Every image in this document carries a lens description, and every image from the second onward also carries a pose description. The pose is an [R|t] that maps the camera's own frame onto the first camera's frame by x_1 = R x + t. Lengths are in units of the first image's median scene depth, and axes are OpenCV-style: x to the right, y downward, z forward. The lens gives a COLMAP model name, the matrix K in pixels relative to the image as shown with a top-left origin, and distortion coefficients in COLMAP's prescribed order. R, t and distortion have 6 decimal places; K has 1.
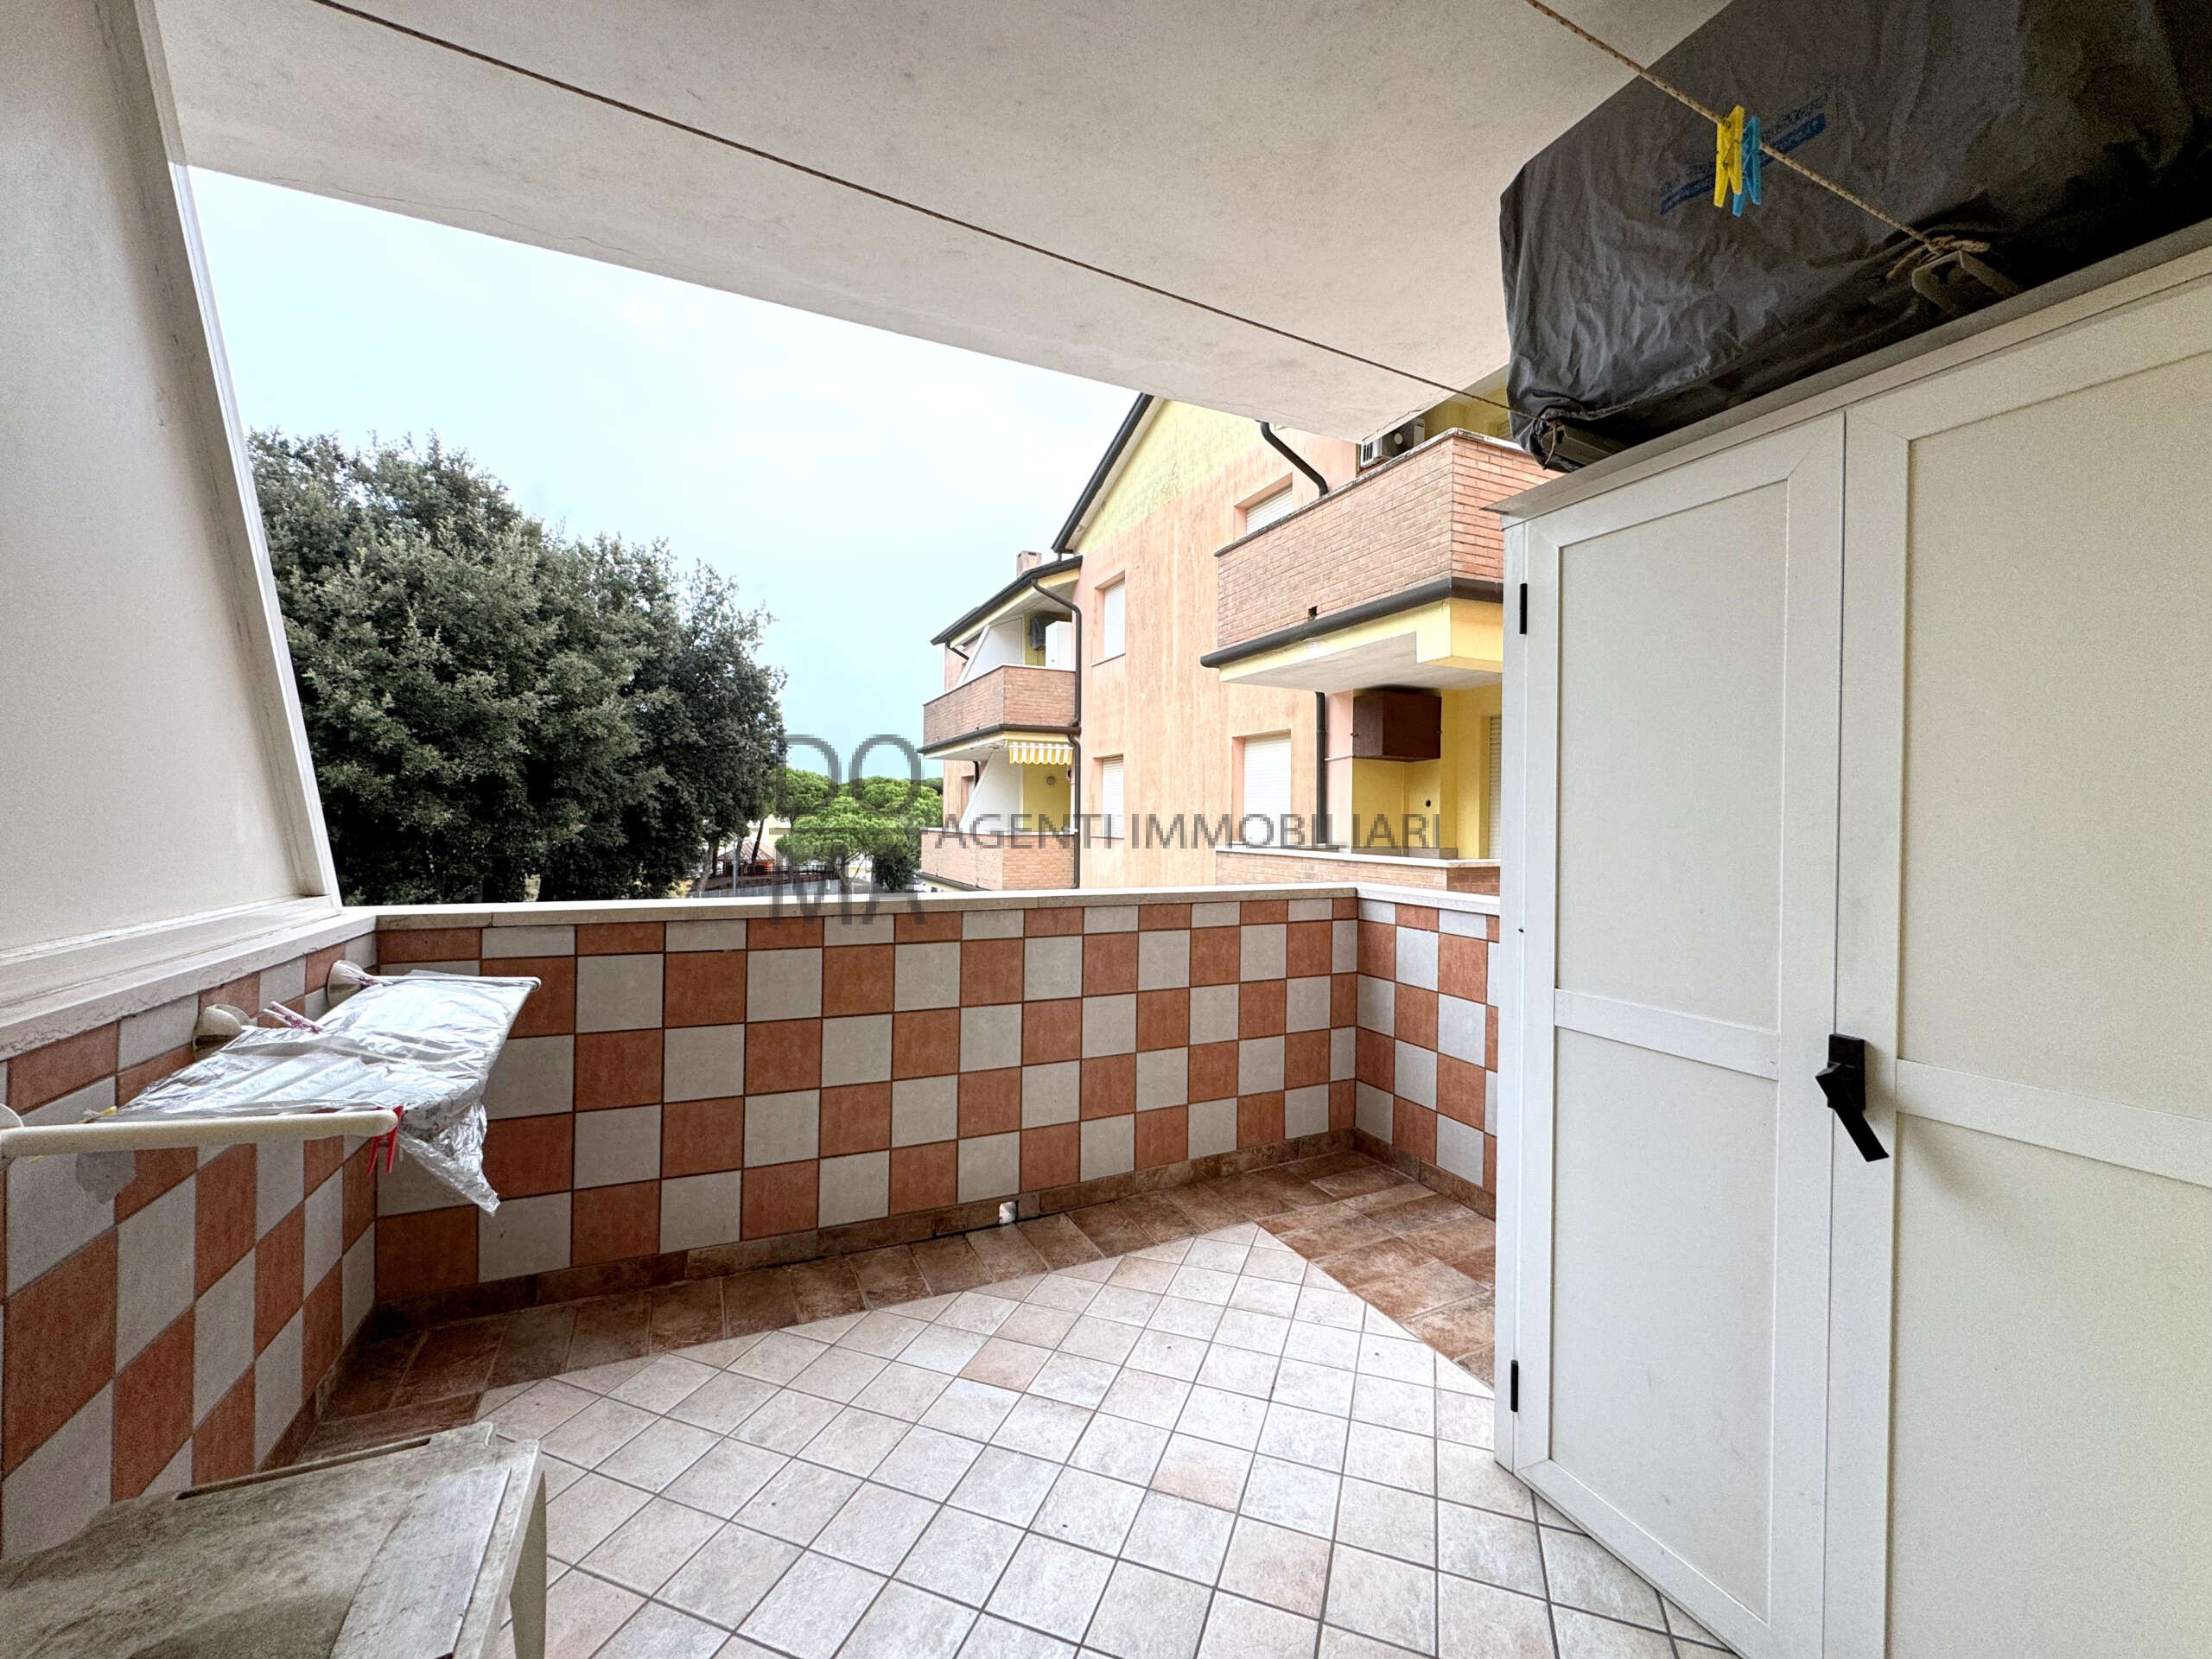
lens RADIAL K [[897.5, 0, 1101.7], [0, 897.5, 826.9], [0, 0, 1]] dist [-0.000856, 0.000447]
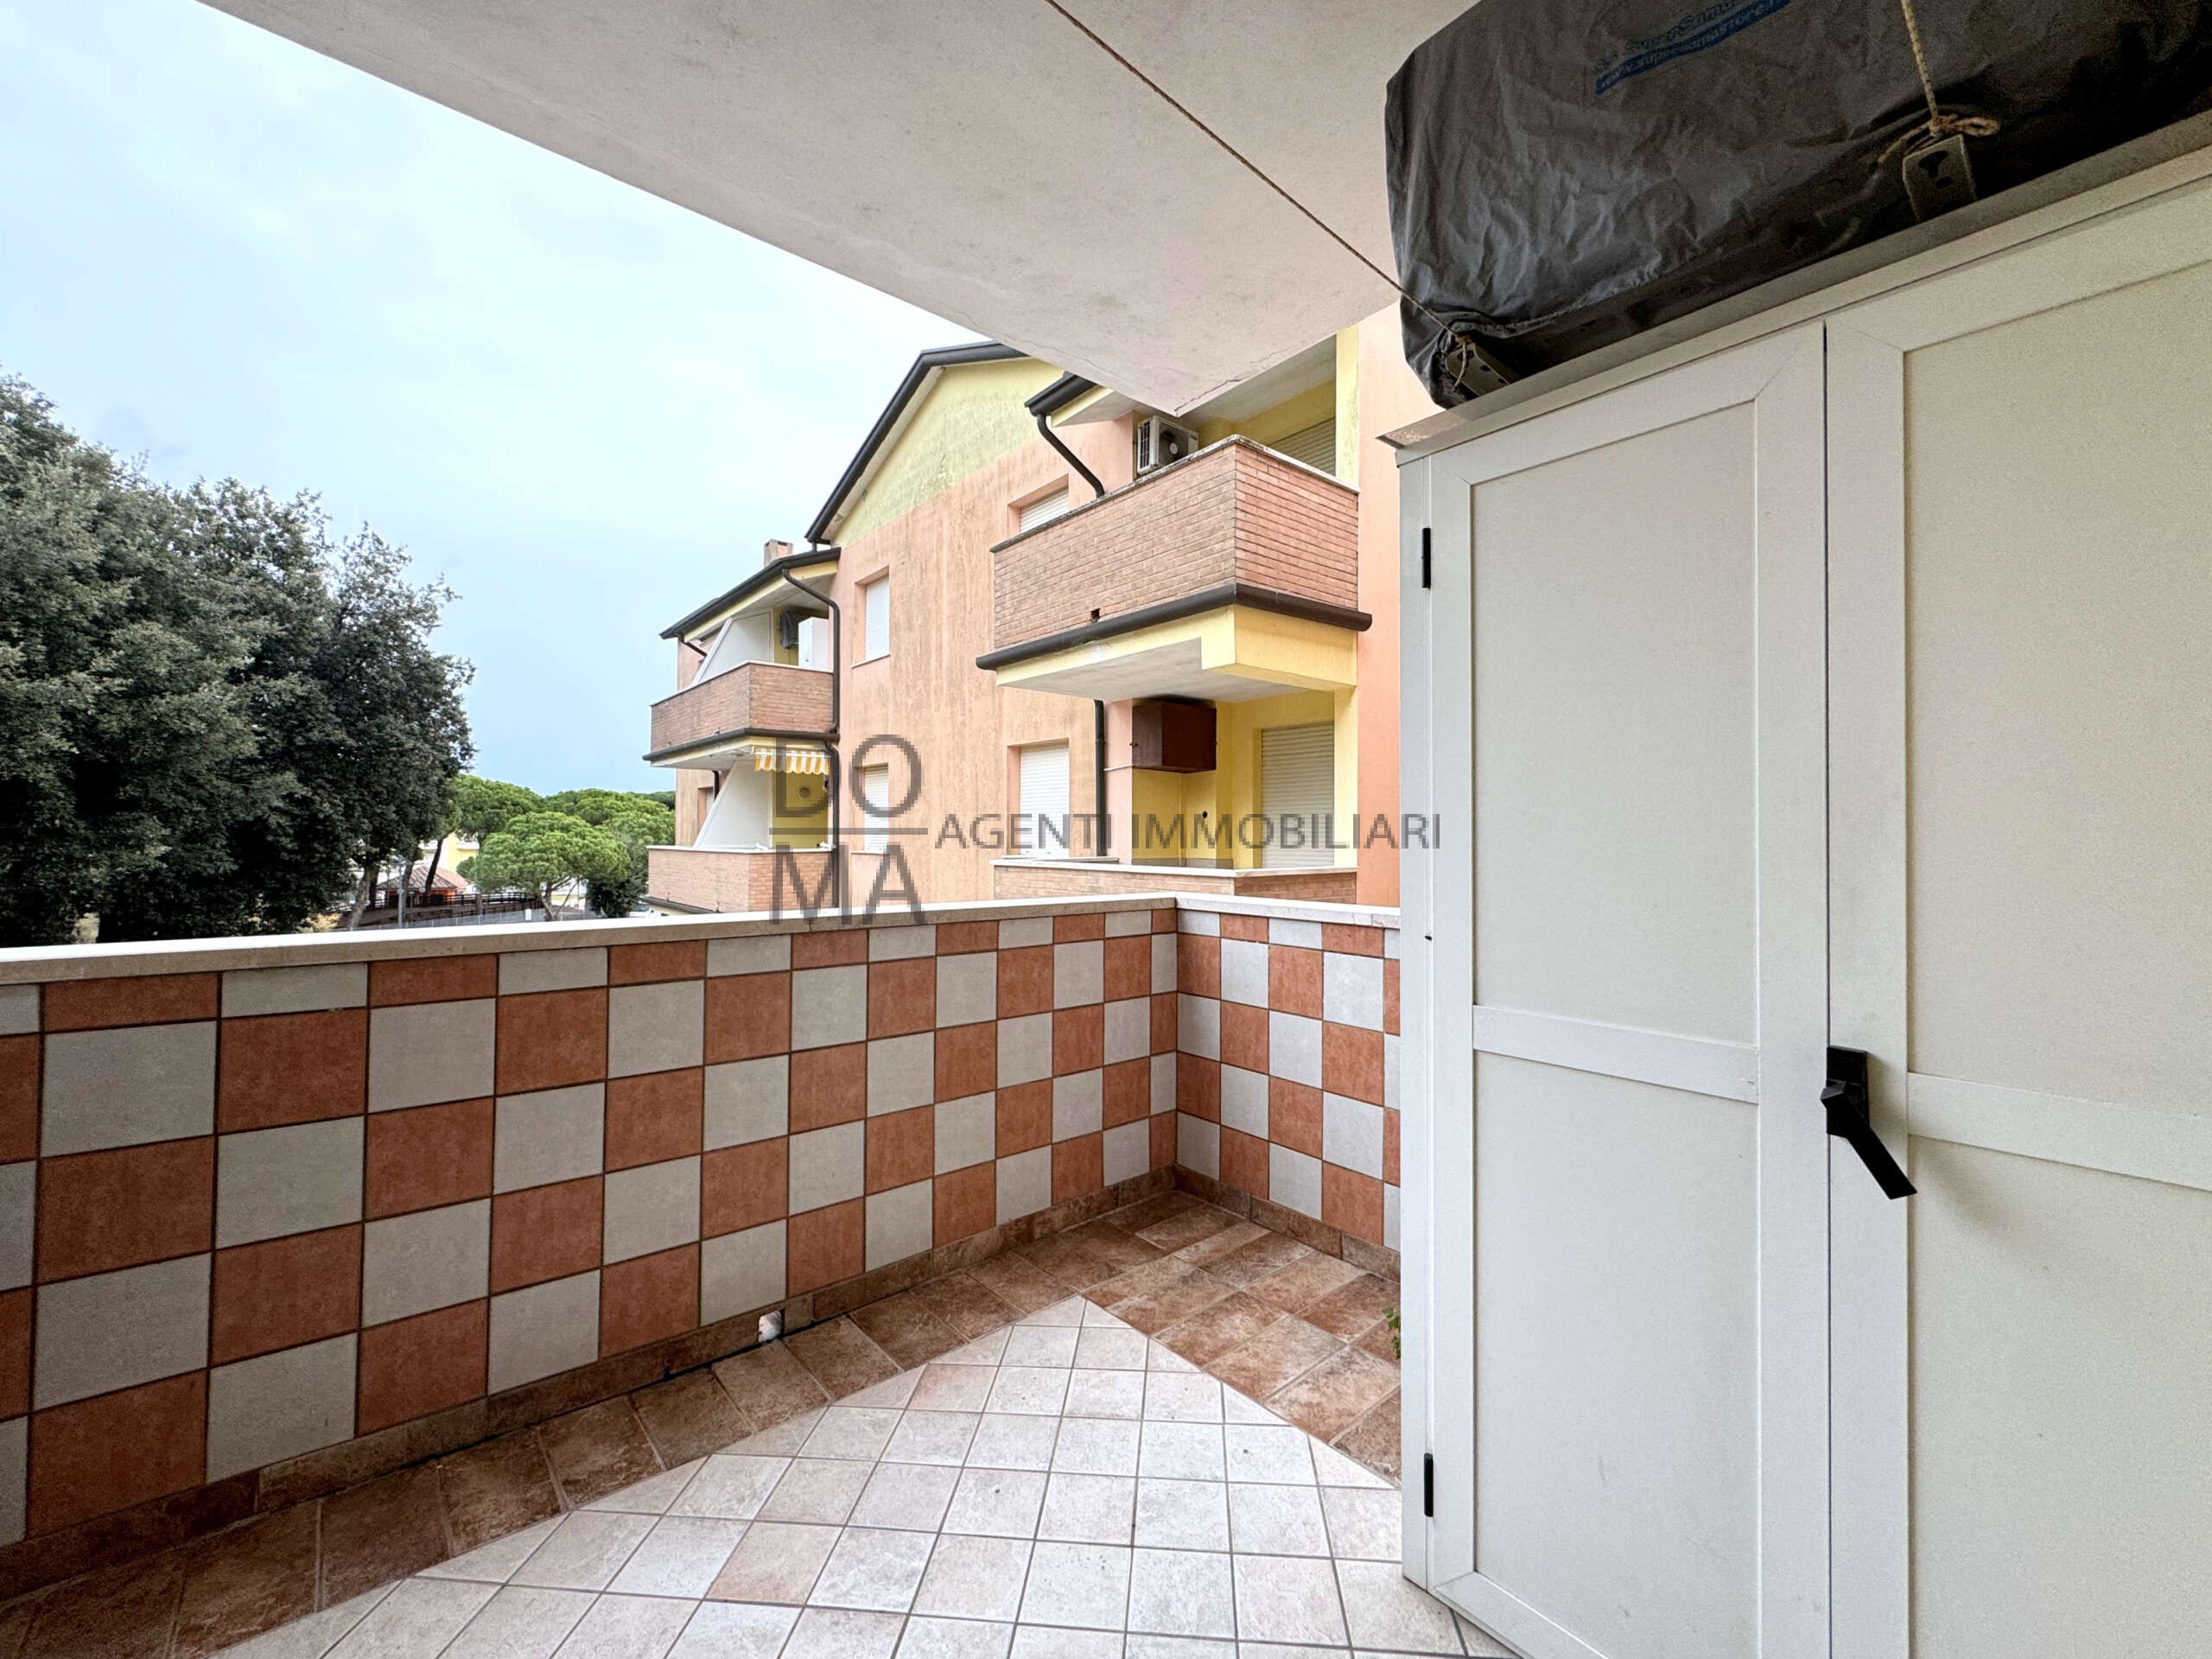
lens RADIAL K [[897.5, 0, 1101.7], [0, 897.5, 826.9], [0, 0, 1]] dist [-0.000856, 0.000447]
pose [[0.963857, -0.003794, 0.266391, -0.031988], [0.009381, 0.999762, -0.019703, 0.015075], [-0.266253, 0.021490, 0.963664, 0.159860]]
